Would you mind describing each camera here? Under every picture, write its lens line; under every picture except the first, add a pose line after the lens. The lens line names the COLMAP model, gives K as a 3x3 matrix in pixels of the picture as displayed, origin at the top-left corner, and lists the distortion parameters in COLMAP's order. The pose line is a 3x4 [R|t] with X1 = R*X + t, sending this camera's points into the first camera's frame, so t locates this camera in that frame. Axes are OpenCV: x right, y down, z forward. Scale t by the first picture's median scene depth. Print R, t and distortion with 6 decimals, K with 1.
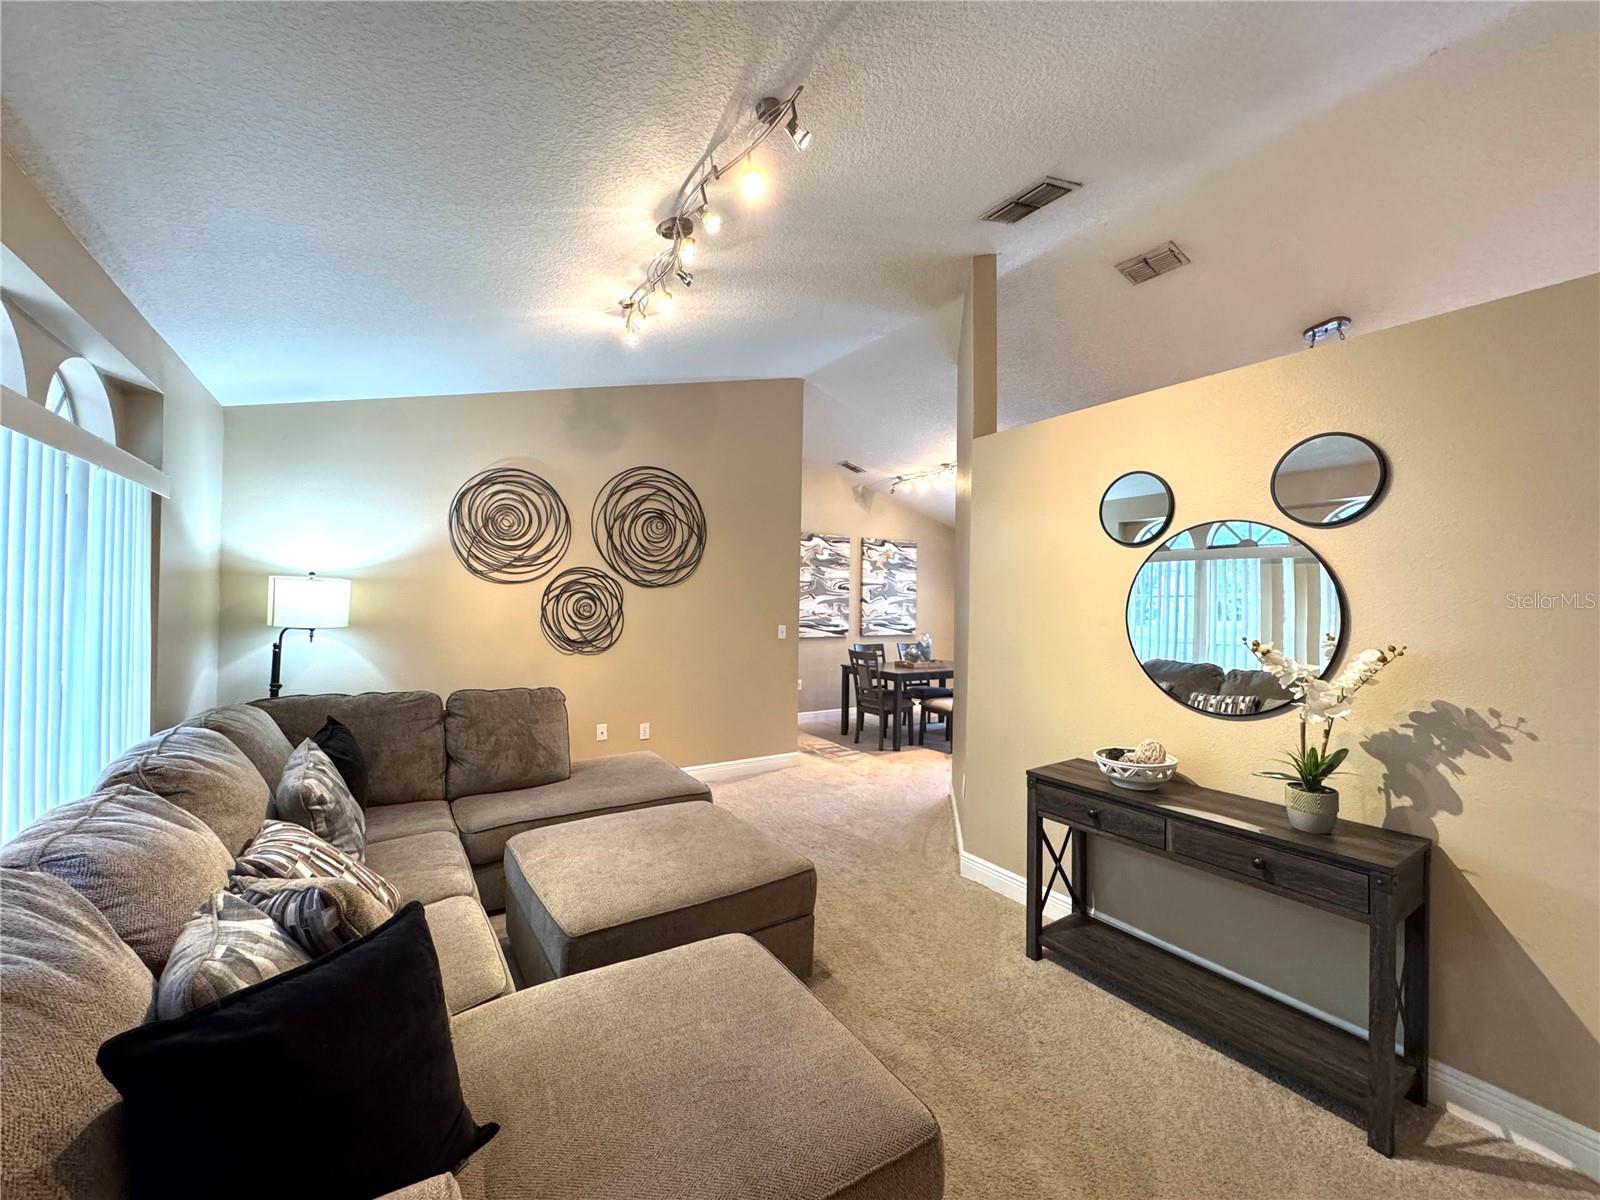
lens RADIAL K [[639.1, 0, 809.2], [0, 639.1, 607.4], [0, 0, 1]] dist [-0.005485, 0.001101]
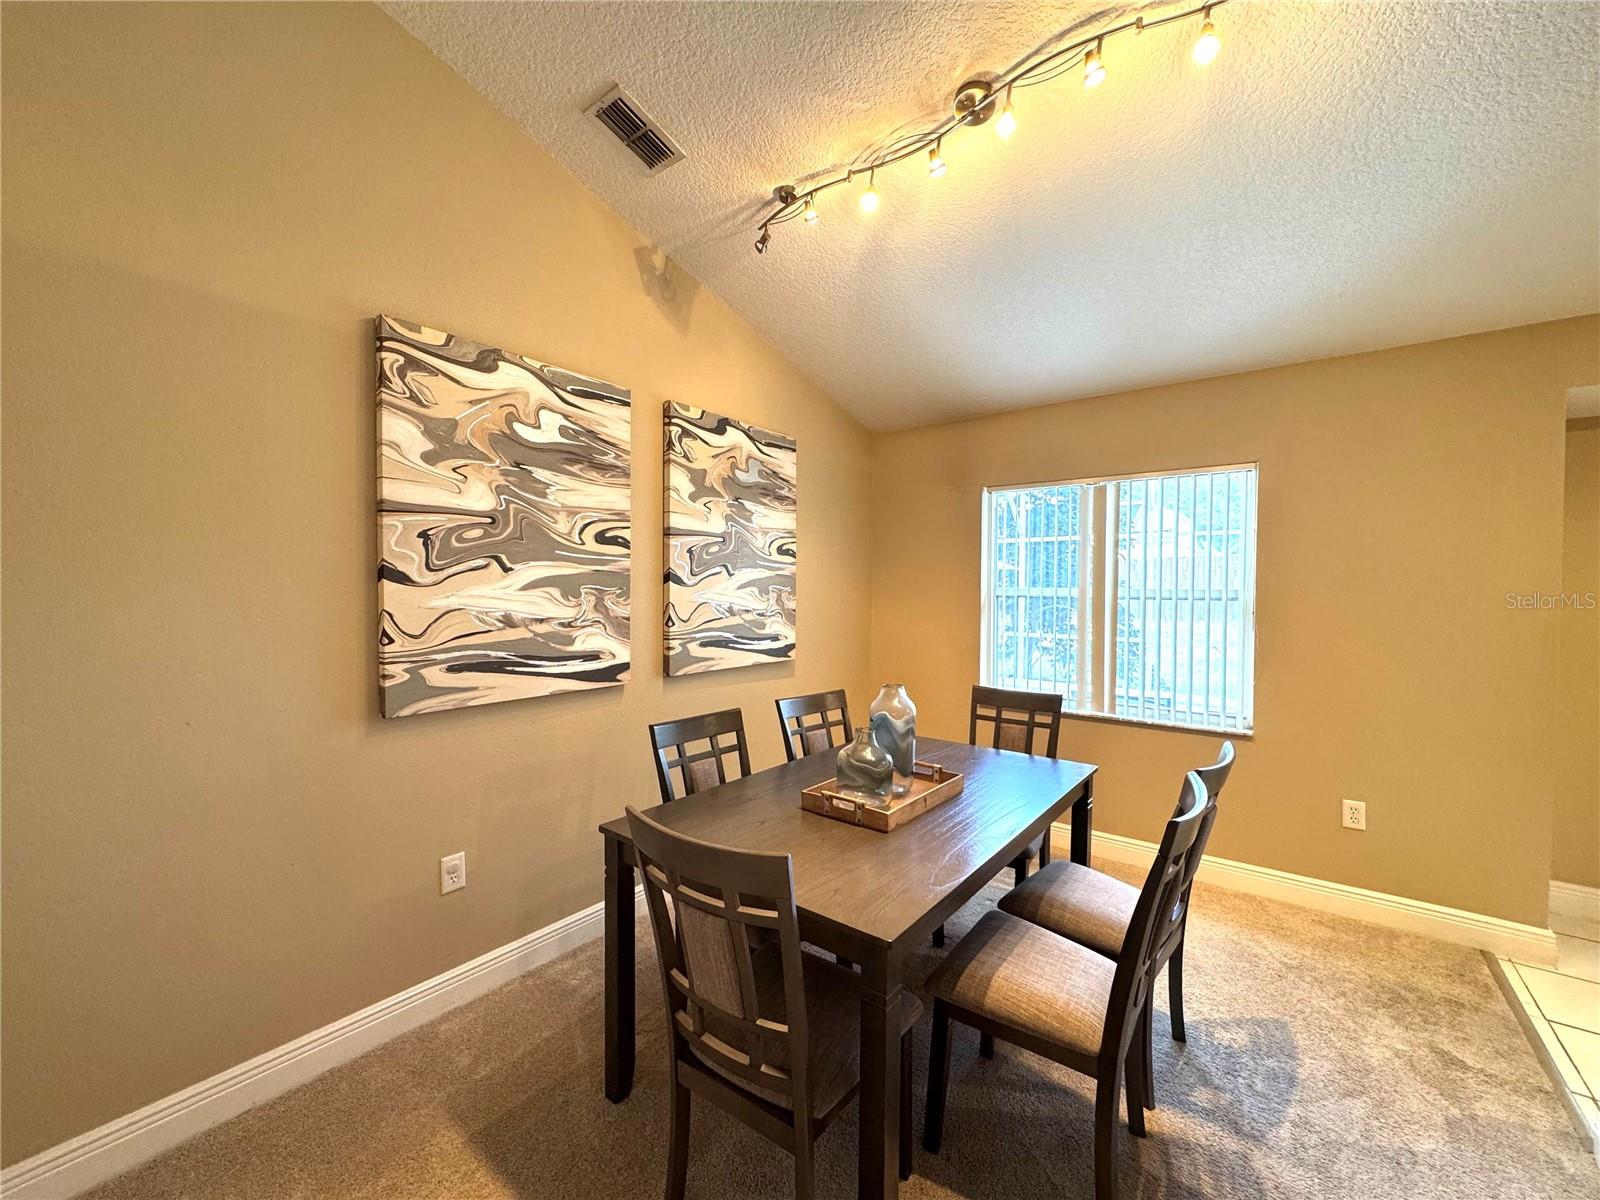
lens RADIAL K [[639.1, 0, 810.3], [0, 639.1, 602.3], [0, 0, 1]] dist [-0.005485, 0.001101]
pose [[0.943651, -0.014505, 0.330624, 0.039831], [0.006387, 0.999651, 0.025627, -0.005929], [-0.330881, -0.022072, 0.943414, 0.639787]]
